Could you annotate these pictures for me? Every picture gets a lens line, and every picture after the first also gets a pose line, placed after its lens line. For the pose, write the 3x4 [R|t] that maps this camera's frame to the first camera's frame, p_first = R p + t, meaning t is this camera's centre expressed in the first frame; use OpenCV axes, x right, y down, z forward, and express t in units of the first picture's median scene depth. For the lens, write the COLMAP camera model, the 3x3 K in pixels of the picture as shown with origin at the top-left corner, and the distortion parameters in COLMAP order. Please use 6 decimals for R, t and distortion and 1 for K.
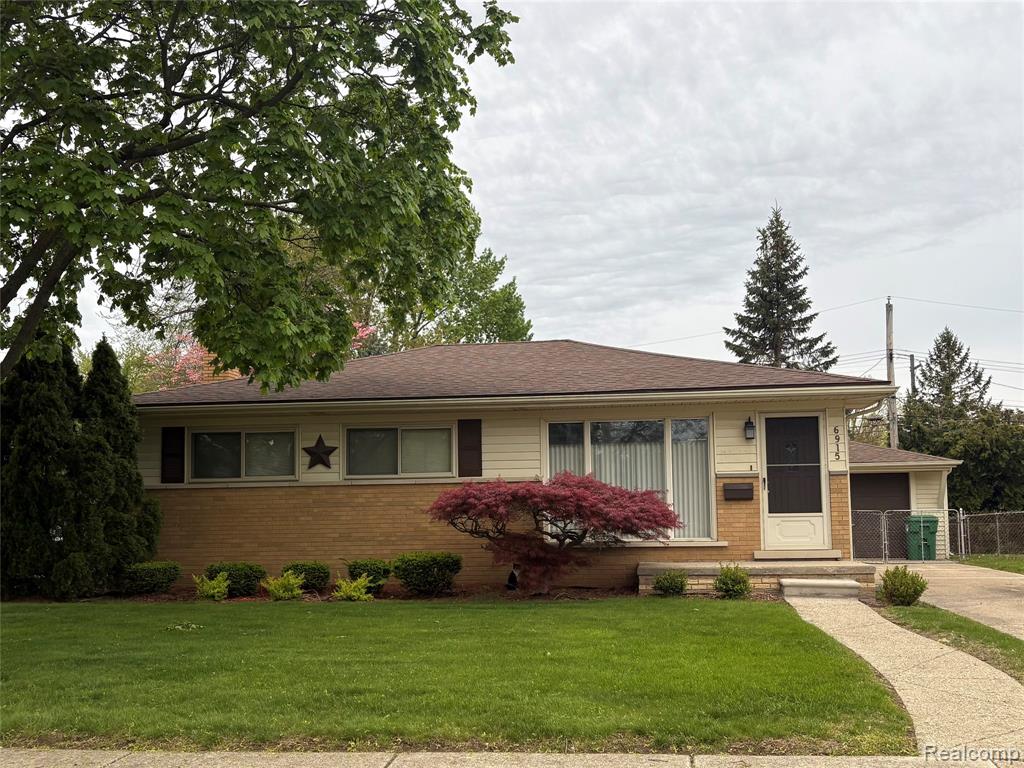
lens RADIAL K [[1102.2, 0, 512.0], [0, 1102.2, 385.3], [0, 0, 1]] dist [-0.005568, 0.000000]
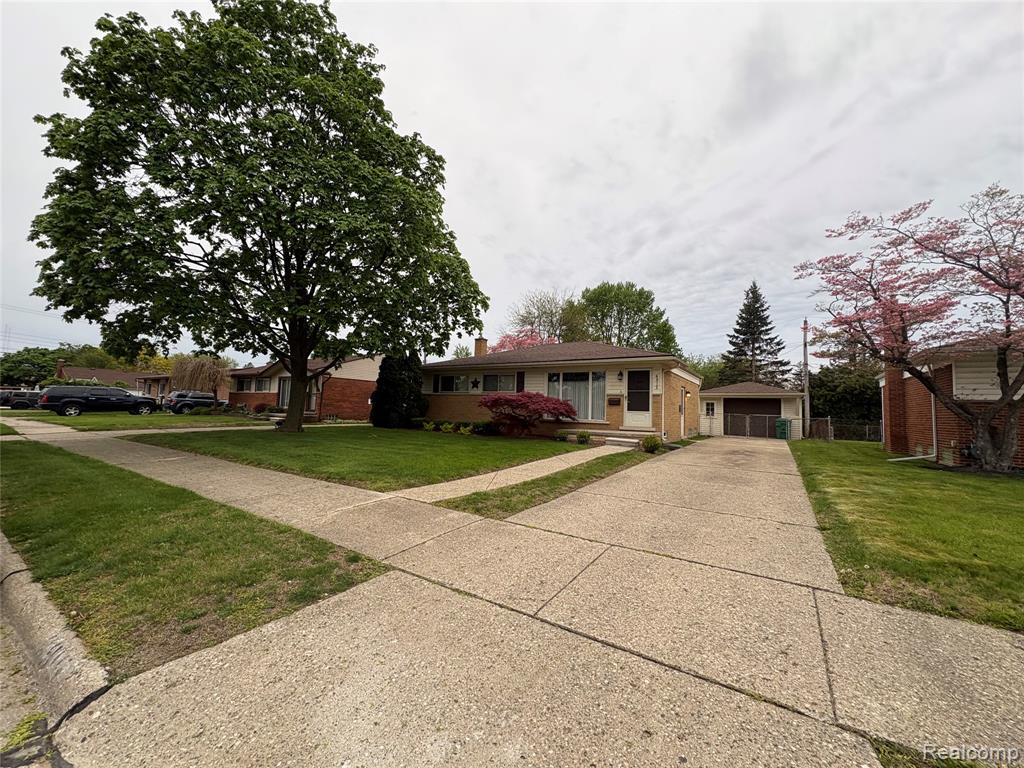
lens RADIAL K [[407.8, 0, 511.5], [0, 407.8, 380.5], [0, 0, 1]] dist [-0.000629, -0.000045]
pose [[0.911311, 0.011273, -0.411564, 0.348610], [0.007167, 0.999039, 0.043235, 0.009595], [0.411656, -0.042350, 0.910355, 0.090715]]
